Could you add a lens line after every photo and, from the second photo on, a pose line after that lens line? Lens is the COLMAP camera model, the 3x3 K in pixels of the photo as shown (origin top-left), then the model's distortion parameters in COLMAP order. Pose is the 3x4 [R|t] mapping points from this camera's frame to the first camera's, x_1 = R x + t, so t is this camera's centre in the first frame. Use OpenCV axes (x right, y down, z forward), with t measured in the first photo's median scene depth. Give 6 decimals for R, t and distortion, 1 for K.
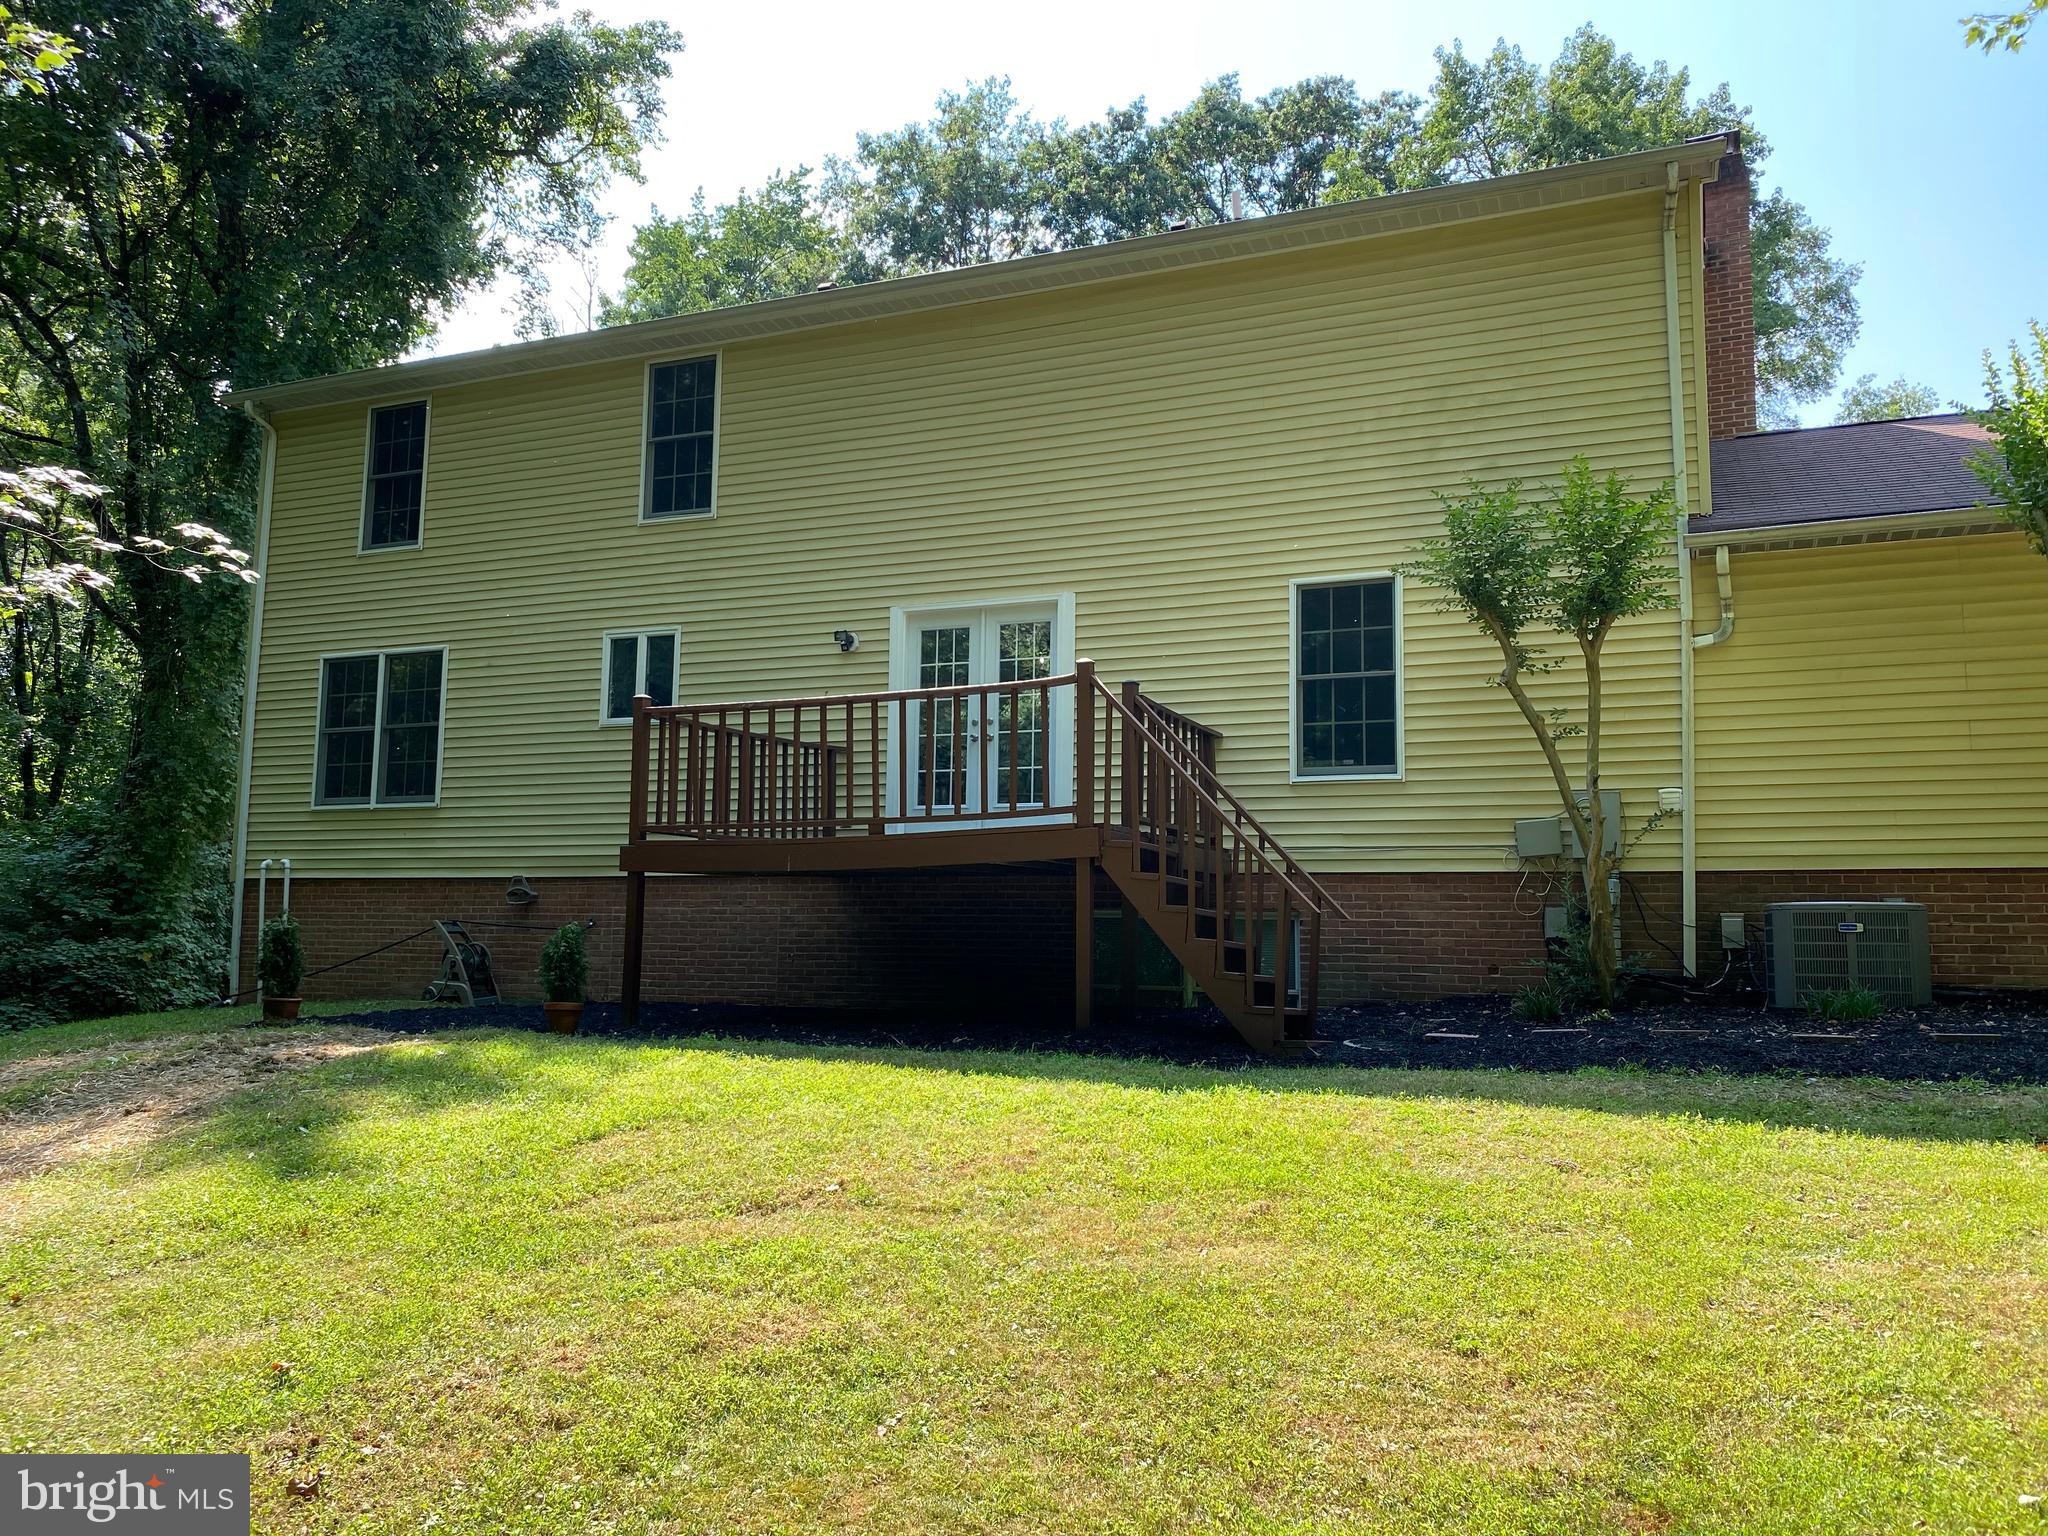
lens RADIAL K [[1542.8, 0, 1029.2], [0, 1542.8, 762.8], [0, 0, 1]] dist [0.044574, -0.004542]
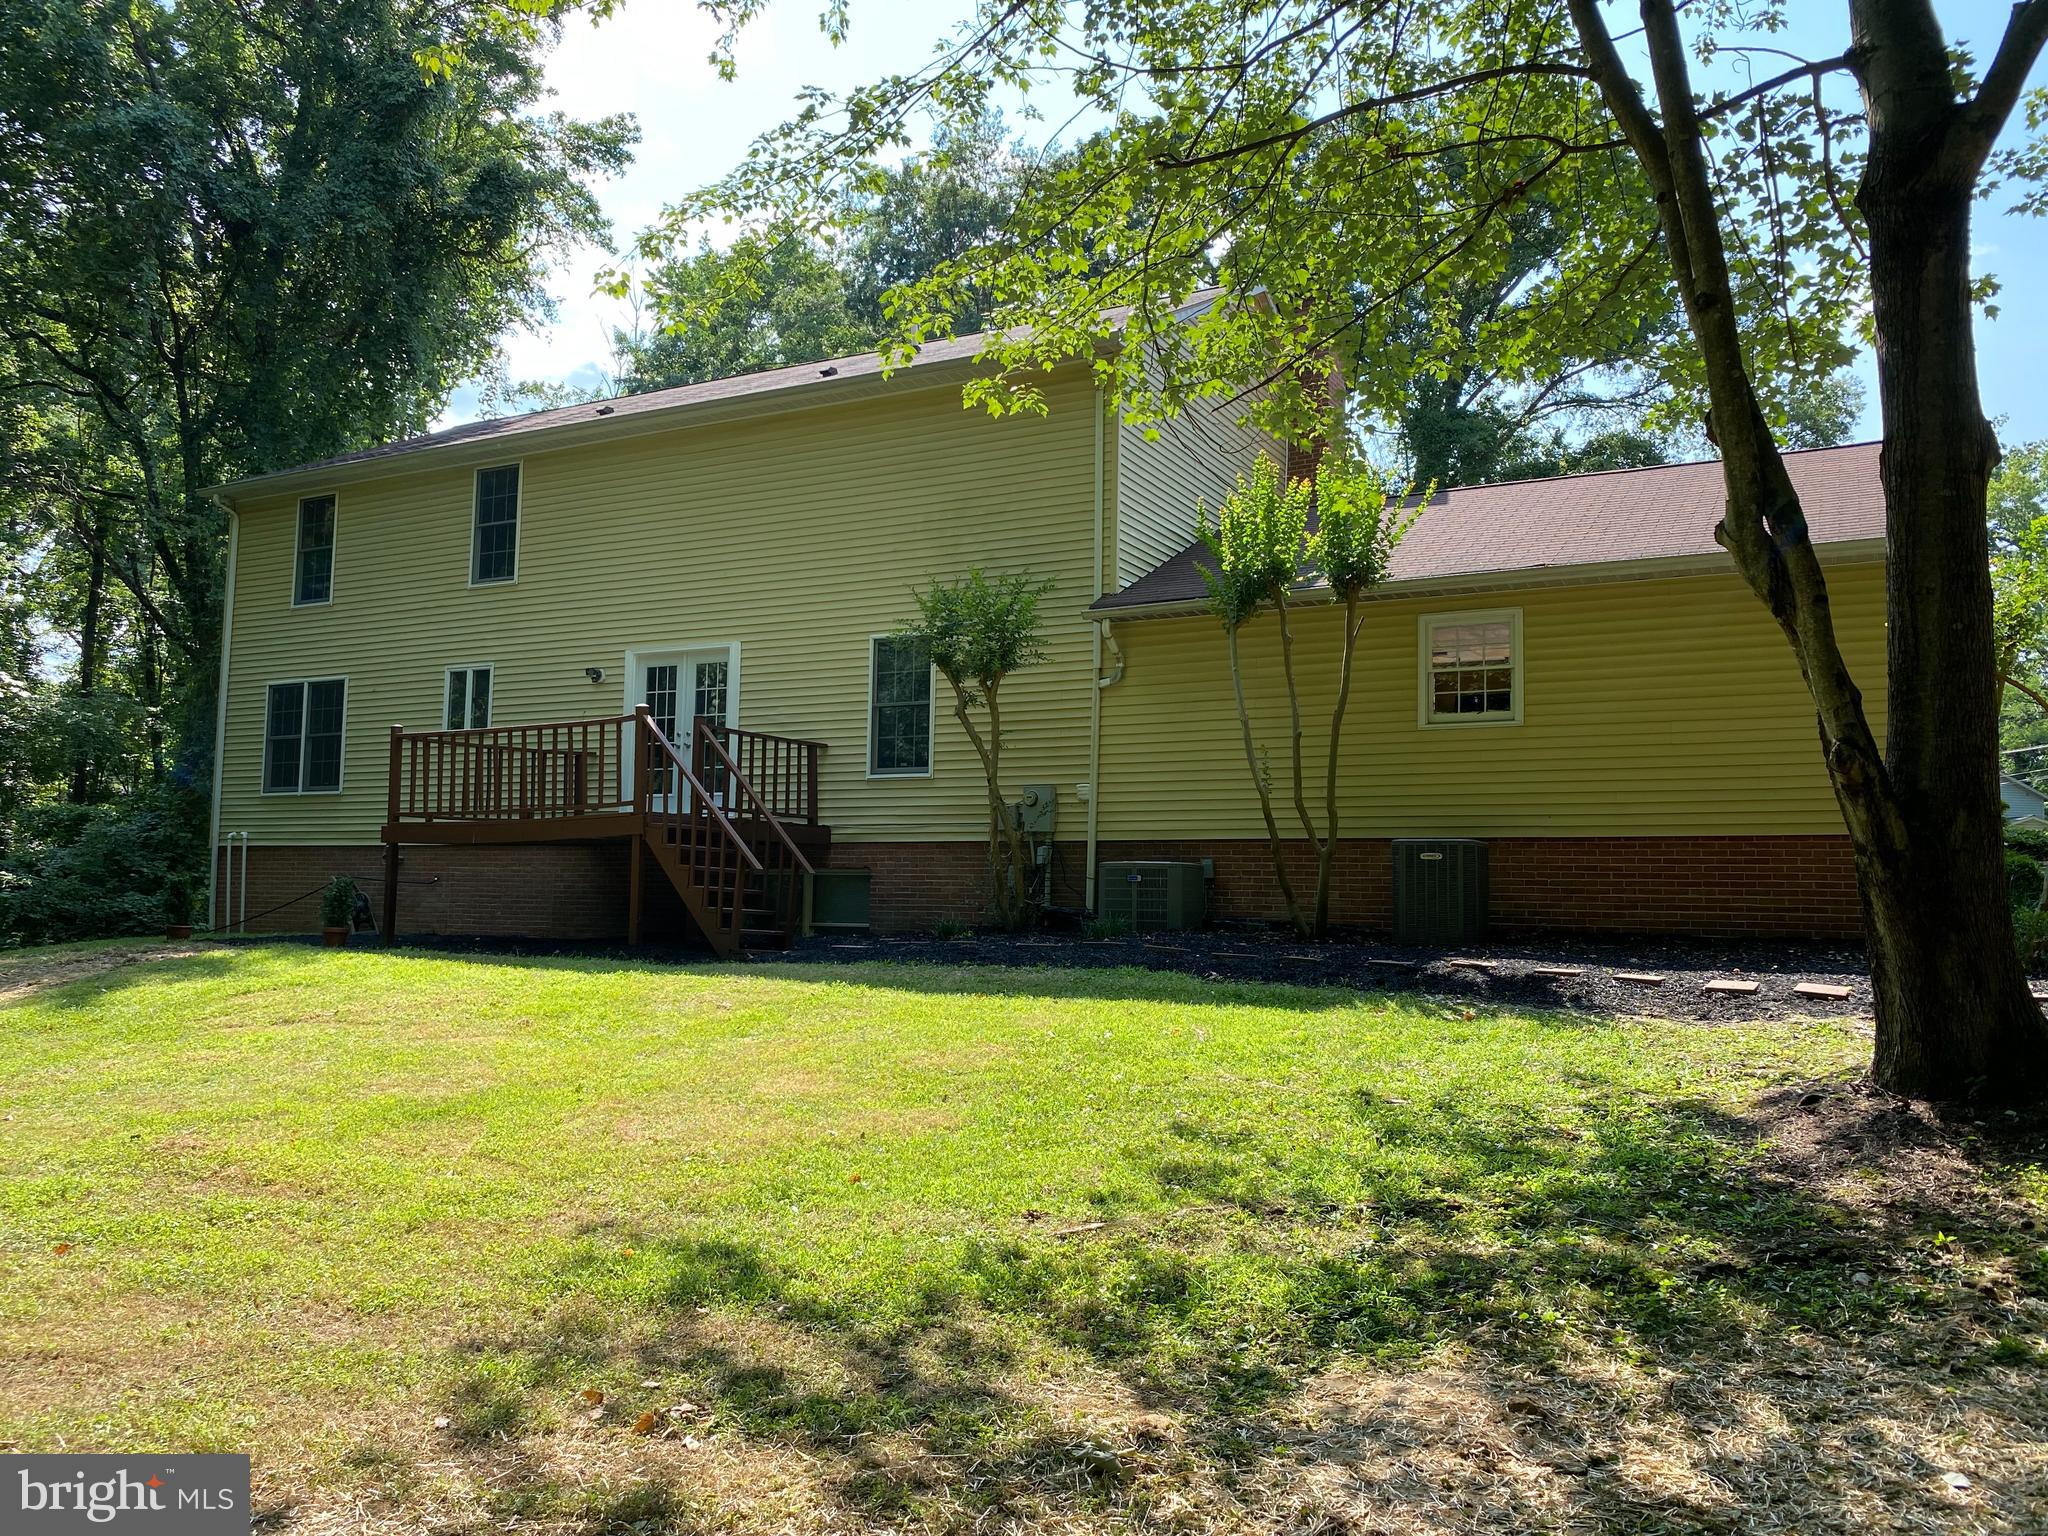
lens RADIAL K [[1542.8, 0, 1018.8], [0, 1542.8, 774.9], [0, 0, 1]] dist [0.044574, -0.004542]
pose [[0.995258, -0.004427, -0.097171, 0.392925], [0.007302, 0.999545, 0.029255, -0.027525], [0.096997, -0.029826, 0.994838, -0.348839]]
